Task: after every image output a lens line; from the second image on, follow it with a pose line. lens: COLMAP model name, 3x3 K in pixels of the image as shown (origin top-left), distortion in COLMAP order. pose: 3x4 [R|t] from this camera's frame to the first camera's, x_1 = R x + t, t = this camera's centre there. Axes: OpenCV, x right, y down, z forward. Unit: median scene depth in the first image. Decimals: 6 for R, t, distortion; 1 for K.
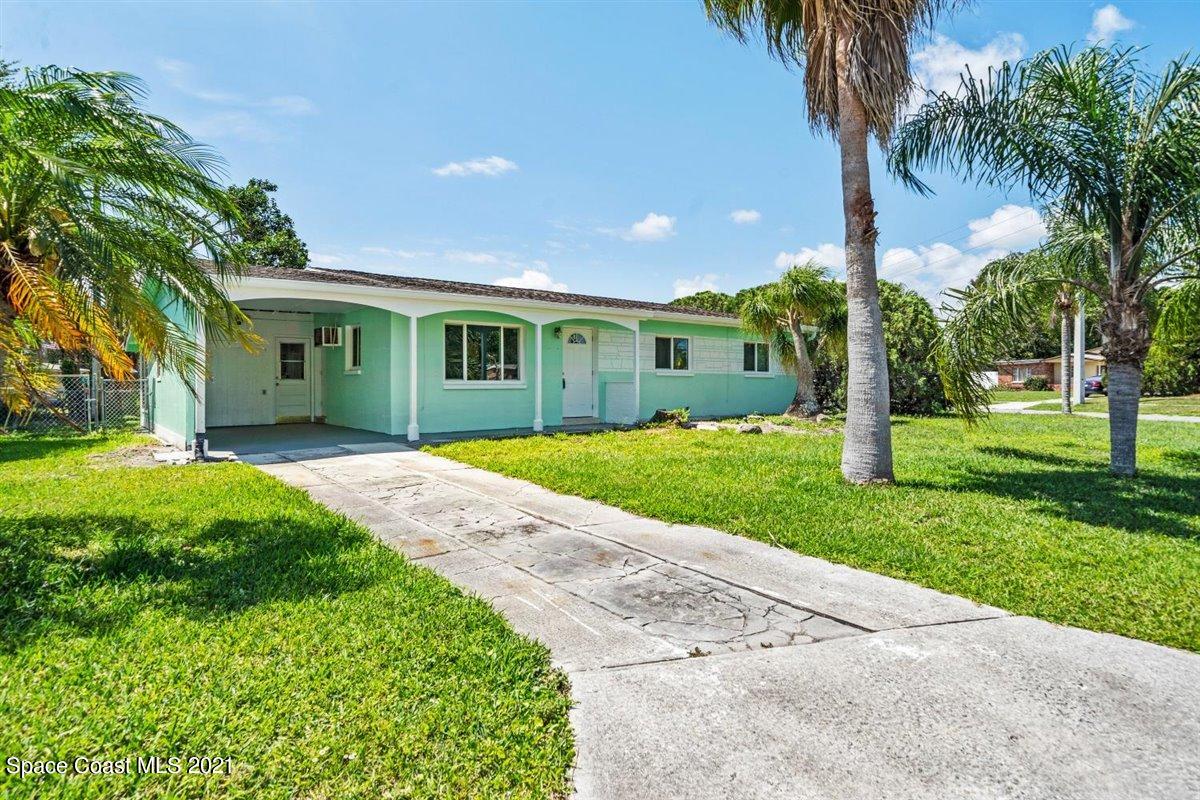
lens RADIAL K [[588.7, 0, 600.0], [0, 588.7, 400.0], [0, 0, 1]] dist [0.003228, 0.000142]
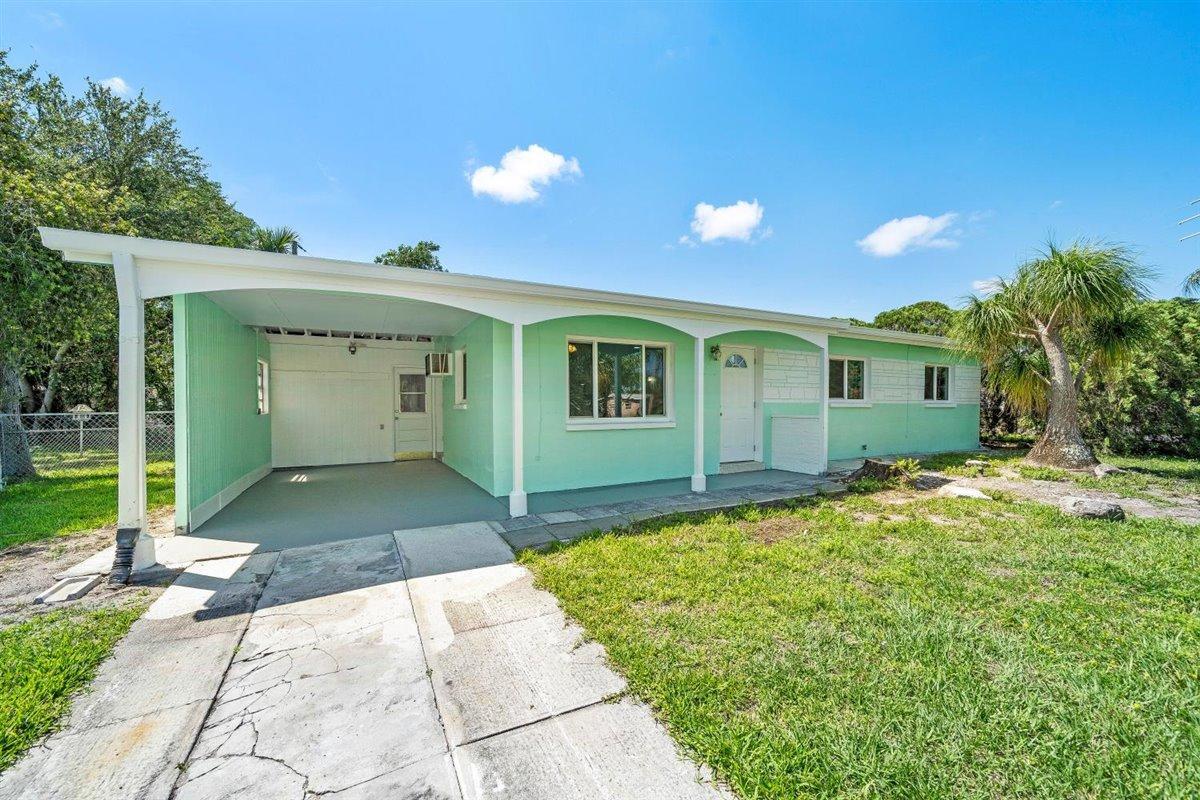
lens RADIAL K [[449.5, 0, 624.2], [0, 449.5, 408.2], [0, 0, 1]] dist [0.001252, 0.000304]
pose [[0.988205, -0.003740, -0.153090, -0.094129], [-0.000175, 0.999673, -0.025554, -0.027136], [0.153135, 0.025279, 0.987882, 0.393456]]
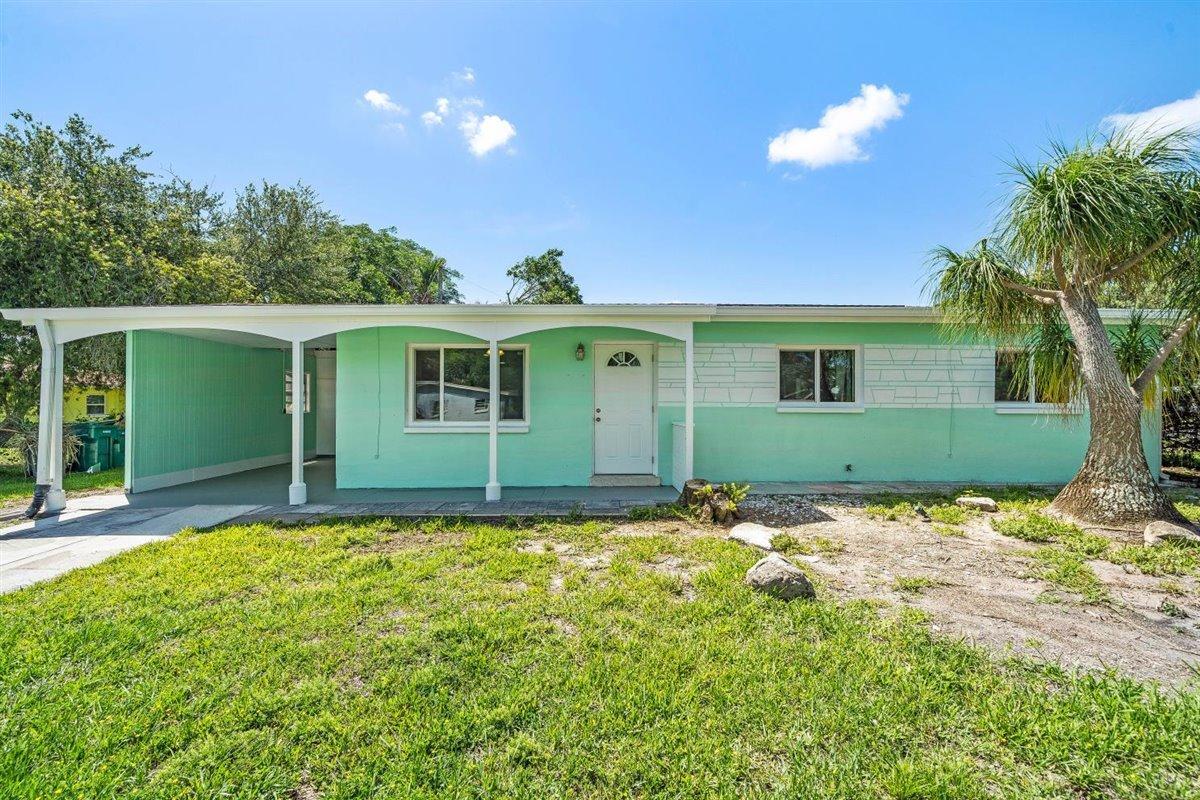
lens RADIAL K [[485.3, 0, 600.0], [0, 485.3, 400.0], [0, 0, 1]] dist [-0.001578, -0.000032]
pose [[0.813719, -0.005772, -0.581230, 0.261763], [-0.016752, 0.999302, -0.033376, -0.037961], [0.581018, 0.036895, 0.813054, 0.529316]]
